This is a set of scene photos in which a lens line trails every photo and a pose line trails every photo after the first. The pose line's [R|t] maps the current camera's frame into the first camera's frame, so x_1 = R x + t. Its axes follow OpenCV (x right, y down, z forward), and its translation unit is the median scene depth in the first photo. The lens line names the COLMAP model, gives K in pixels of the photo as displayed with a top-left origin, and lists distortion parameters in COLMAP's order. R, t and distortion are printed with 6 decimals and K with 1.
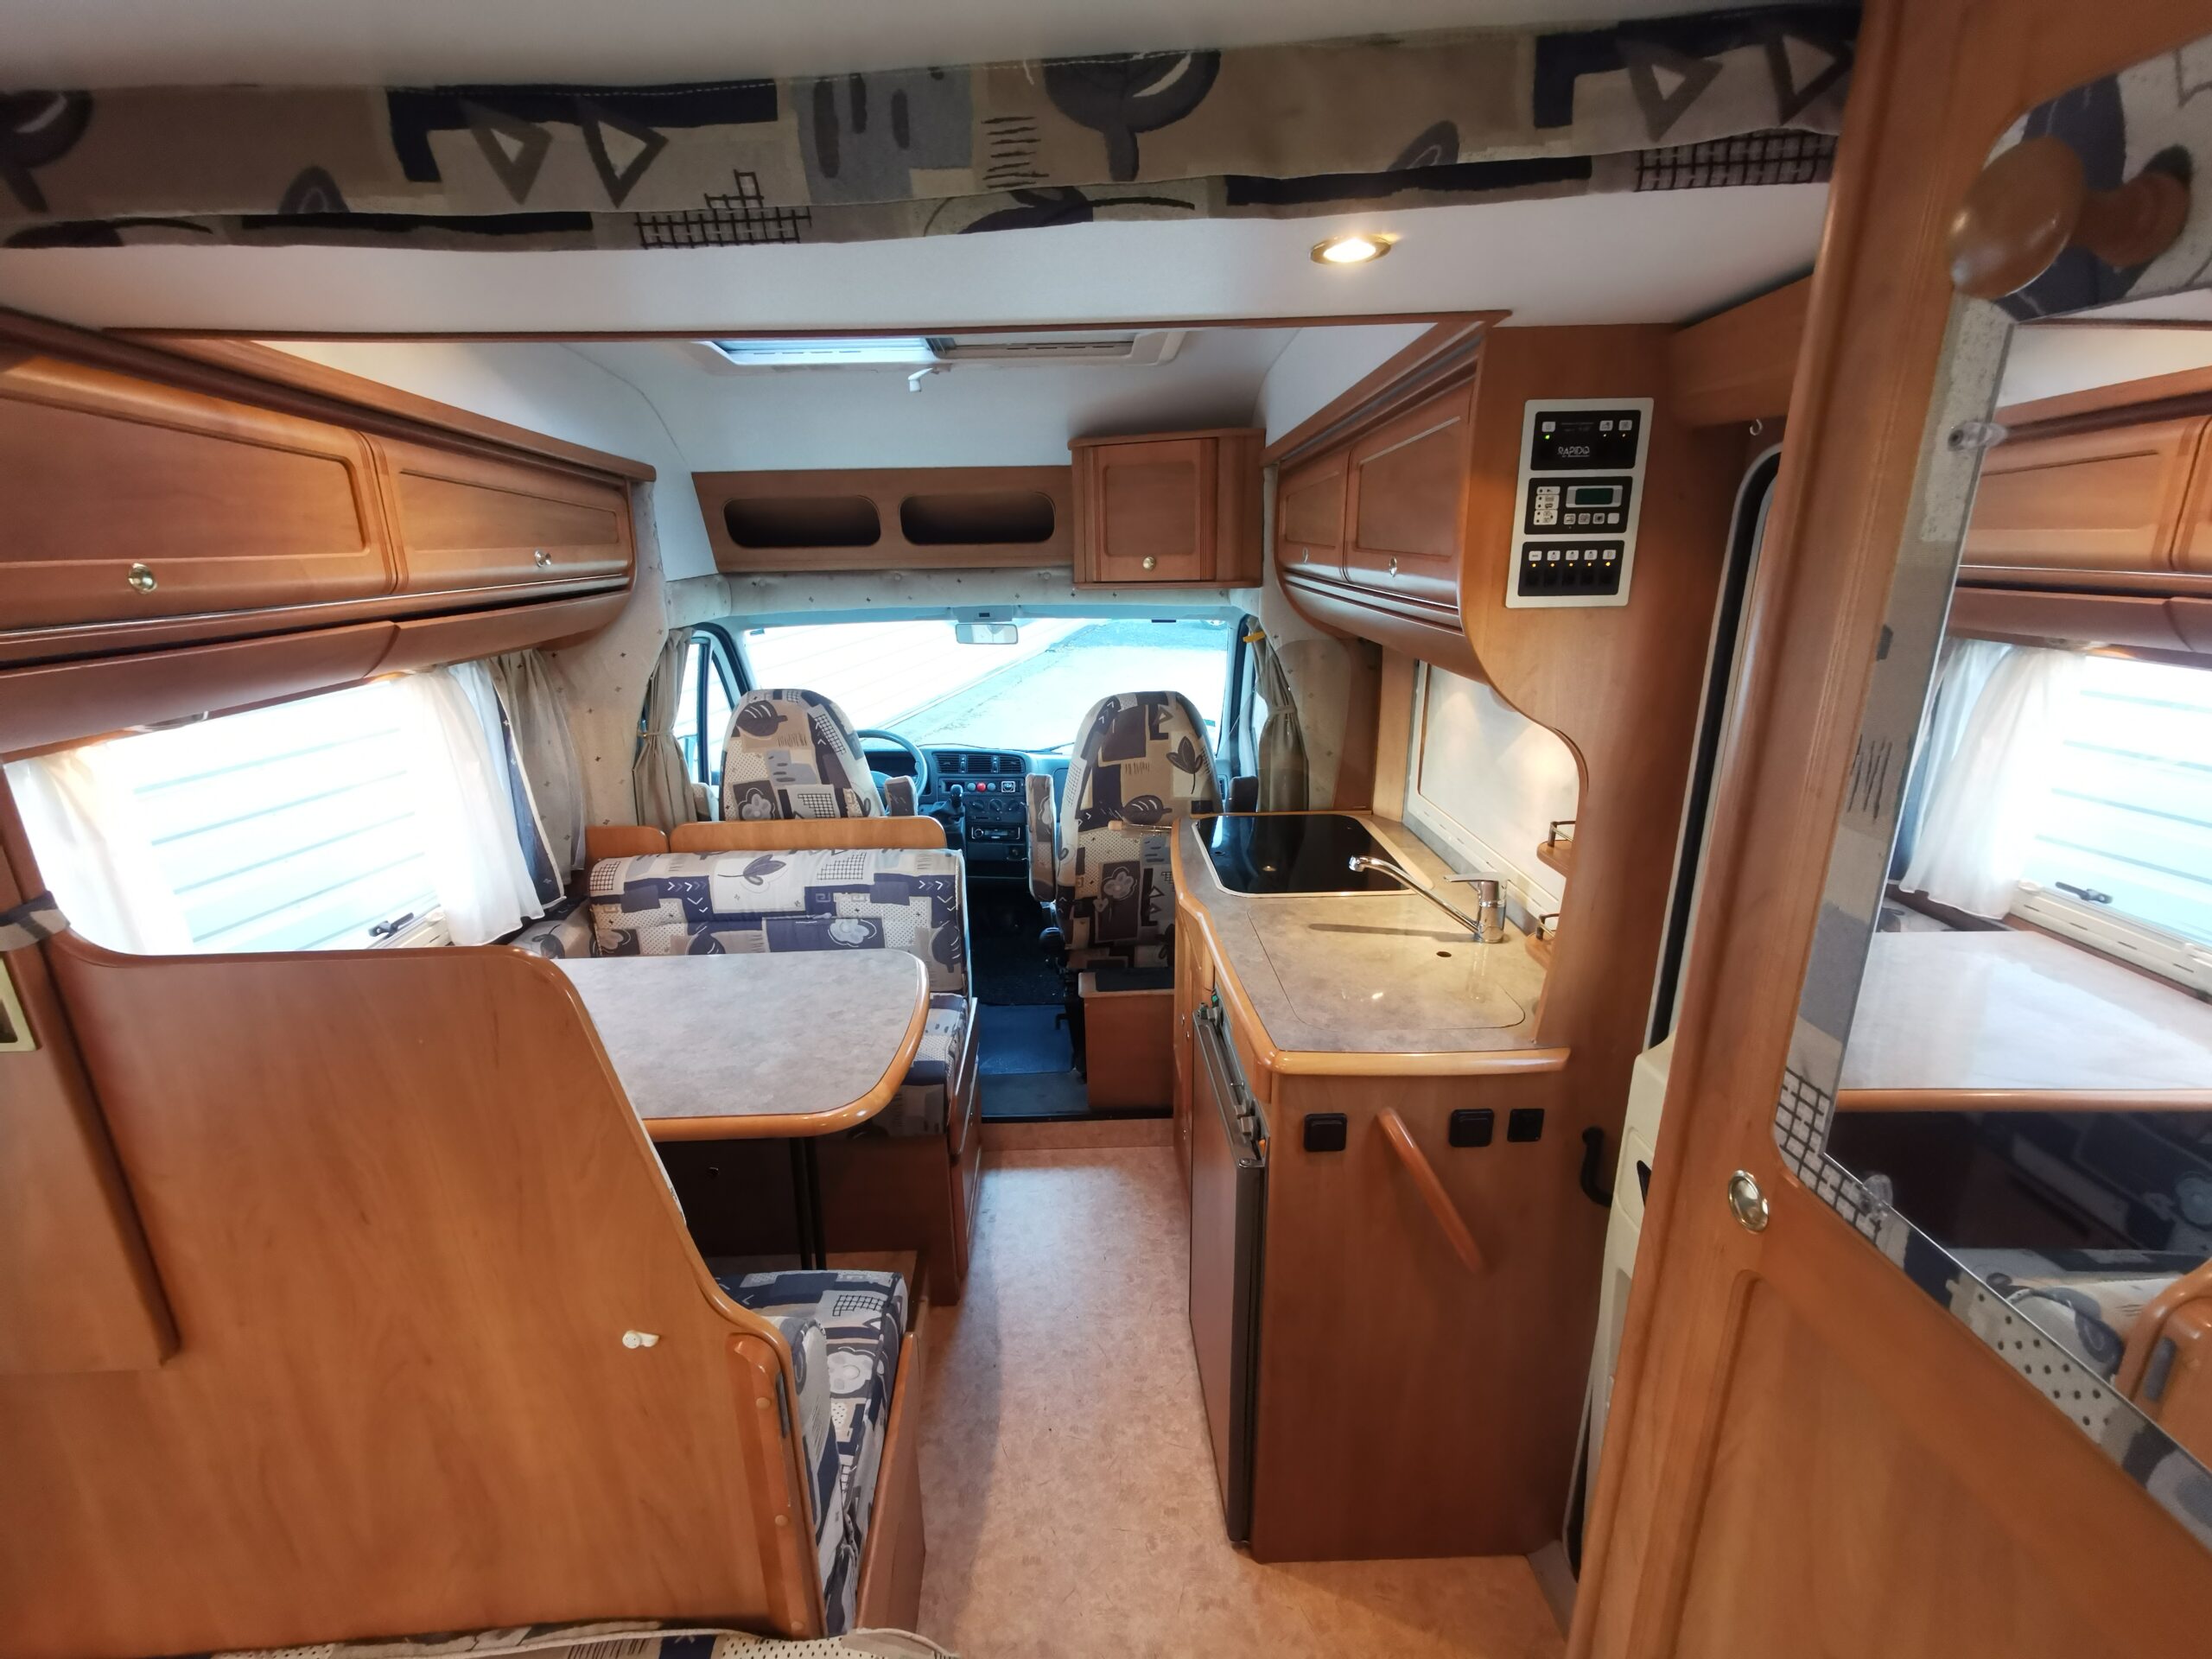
lens RADIAL K [[1014.0, 0, 1094.8], [0, 1014.0, 845.2], [0, 0, 1]] dist [-0.004404, 0.000365]
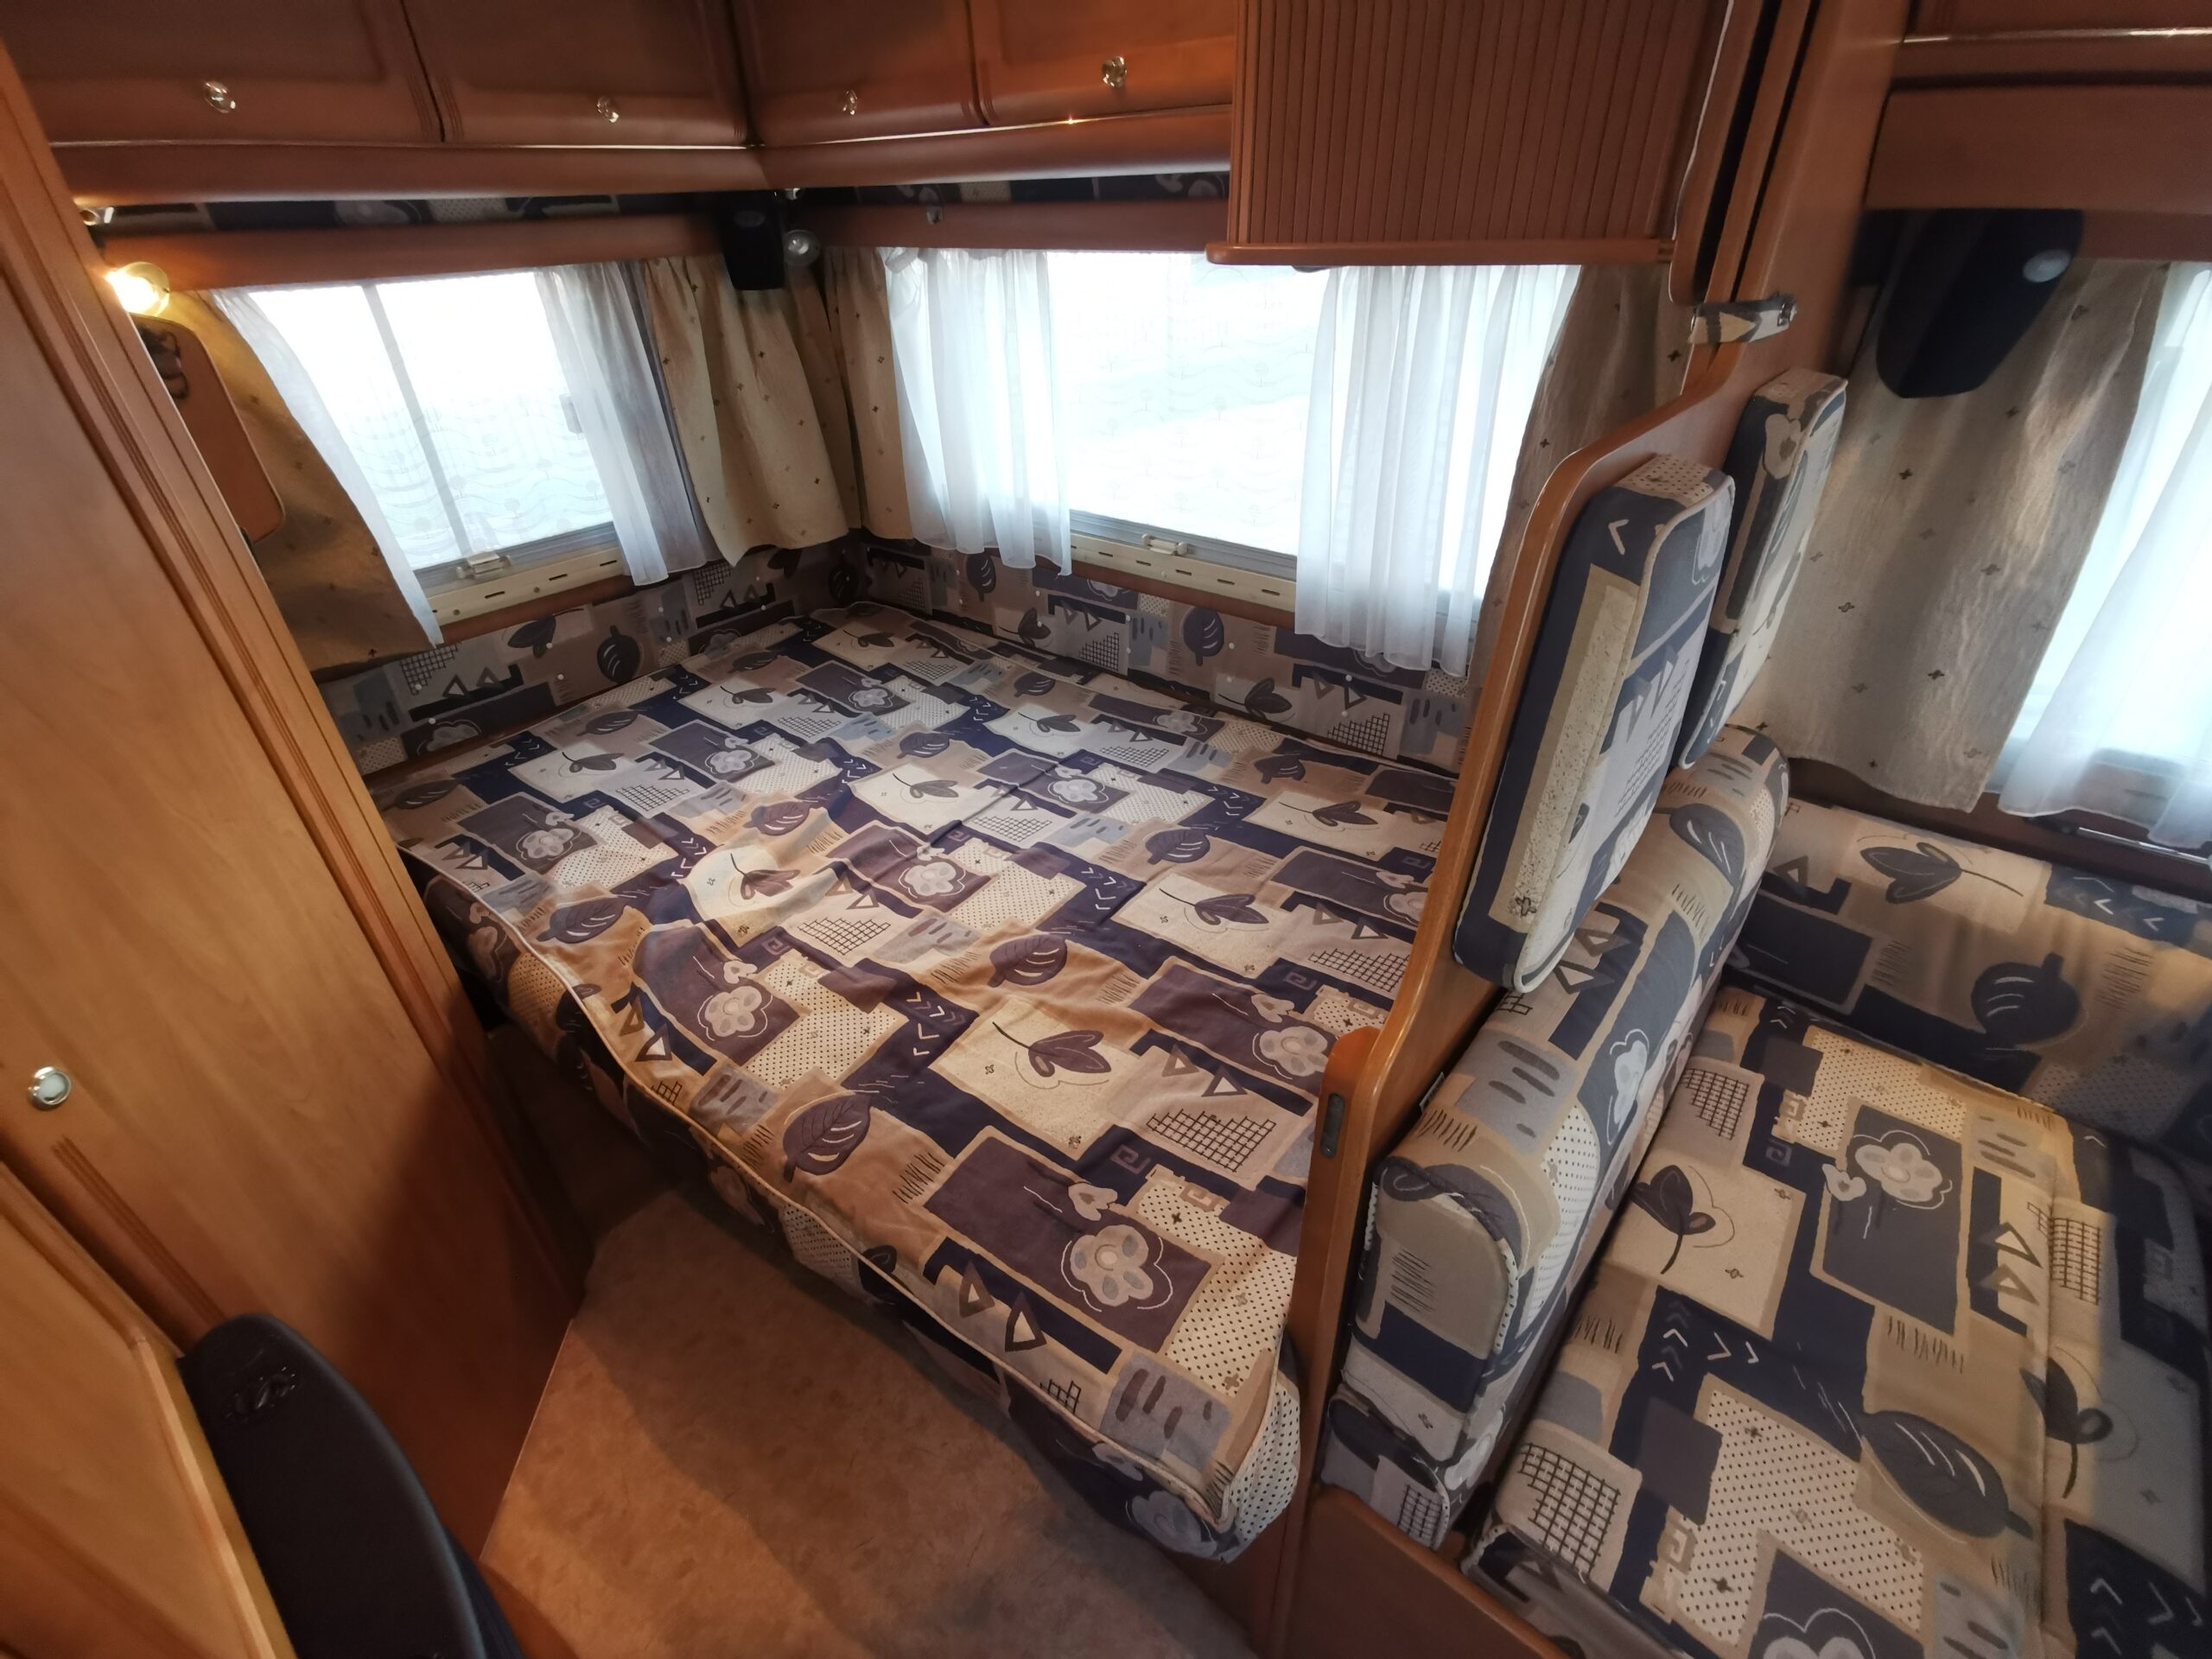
lens RADIAL K [[1020.7, 0, 1081.0], [0, 1020.7, 835.6], [0, 0, 1]] dist [-0.015357, 0.011934]
pose [[-0.673570, 0.433300, -0.598795, 0.078337], [-0.179052, 0.690354, 0.700965, -0.052297], [0.717108, 0.579364, -0.387419, 0.369671]]
